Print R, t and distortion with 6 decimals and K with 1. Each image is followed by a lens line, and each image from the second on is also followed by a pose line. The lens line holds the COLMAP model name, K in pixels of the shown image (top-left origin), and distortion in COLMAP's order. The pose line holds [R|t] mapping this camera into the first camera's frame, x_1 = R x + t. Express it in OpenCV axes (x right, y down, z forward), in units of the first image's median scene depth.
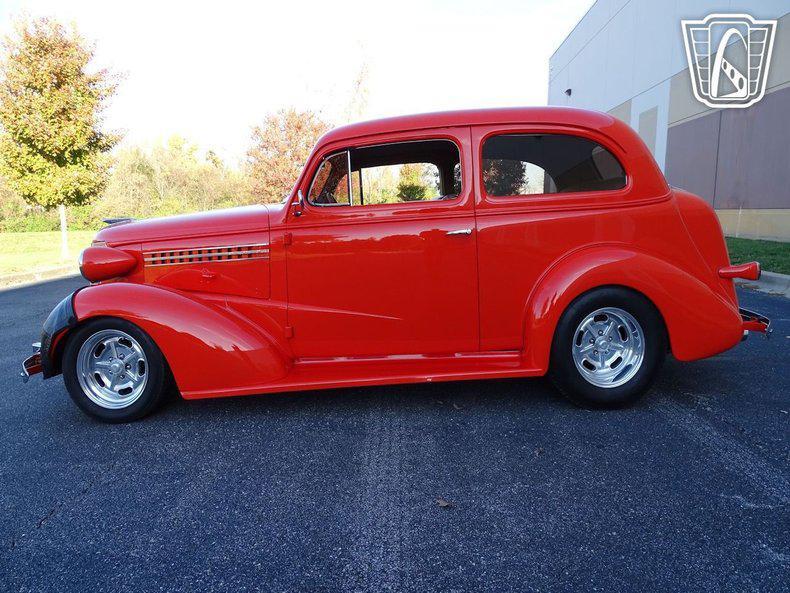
lens RADIAL K [[586.4, 0, 395.3], [0, 586.4, 310.3], [0, 0, 1]] dist [-0.007521, 0.001540]
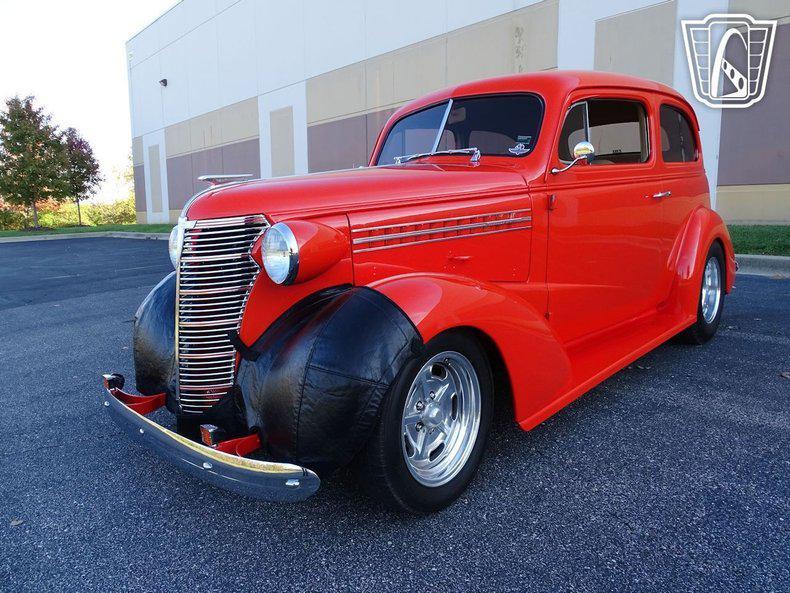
lens RADIAL K [[587.4, 0, 395.0], [0, 587.4, 296.5], [0, 0, 1]] dist [-0.000362, 0.001405]
pose [[0.707850, -0.118275, 0.696390, -0.891452], [0.137425, 0.990103, 0.028473, -0.043974], [-0.692866, 0.075547, 0.717098, 0.571765]]
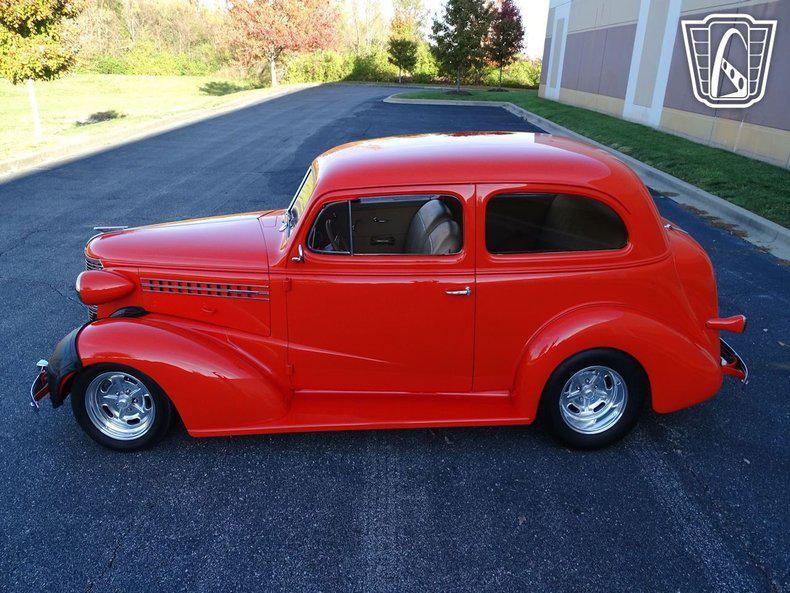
lens RADIAL K [[587.1, 0, 395.5], [0, 587.1, 282.6], [0, 0, 1]] dist [-0.003365, 0.002247]
pose [[0.999344, 0.022002, 0.028782, -0.027319], [-0.027582, 0.977155, 0.210732, -0.334908], [-0.023488, -0.211387, 0.977120, 0.014158]]
